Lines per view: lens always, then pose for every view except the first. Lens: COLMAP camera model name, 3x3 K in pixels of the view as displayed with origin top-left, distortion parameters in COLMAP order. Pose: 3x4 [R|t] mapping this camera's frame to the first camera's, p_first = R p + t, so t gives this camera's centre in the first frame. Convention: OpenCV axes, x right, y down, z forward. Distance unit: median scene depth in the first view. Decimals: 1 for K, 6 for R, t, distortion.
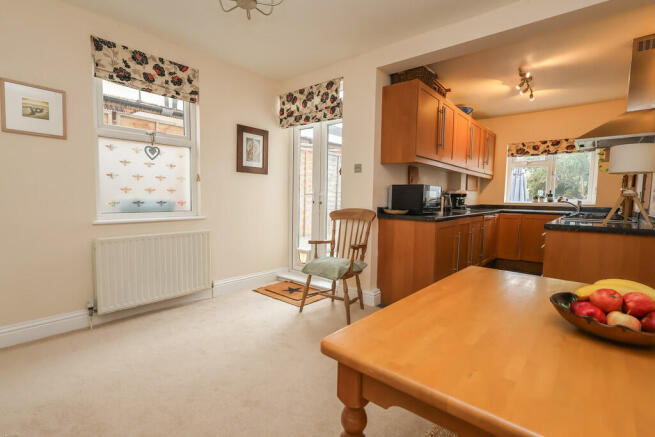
lens RADIAL K [[306.7, 0, 329.8], [0, 306.7, 218.3], [0, 0, 1]] dist [-0.001198, 0.000020]
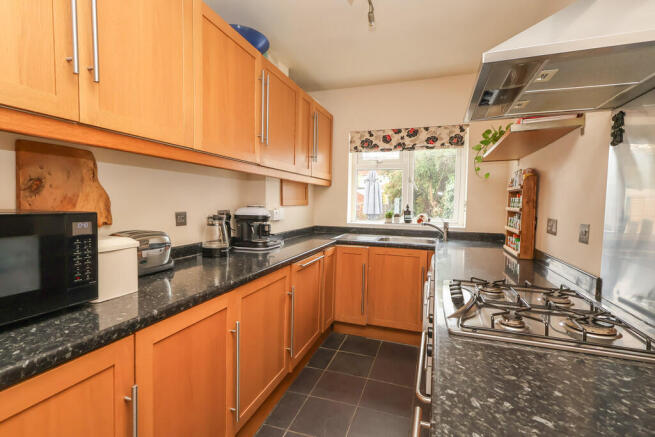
lens RADIAL K [[306.7, 0, 324.6], [0, 306.7, 219.9], [0, 0, 1]] dist [-0.001198, 0.000020]
pose [[0.933658, -0.023348, 0.357404, 0.305105], [0.025903, 0.999662, -0.002362, -0.059709], [-0.357228, 0.011463, 0.933947, 0.431489]]
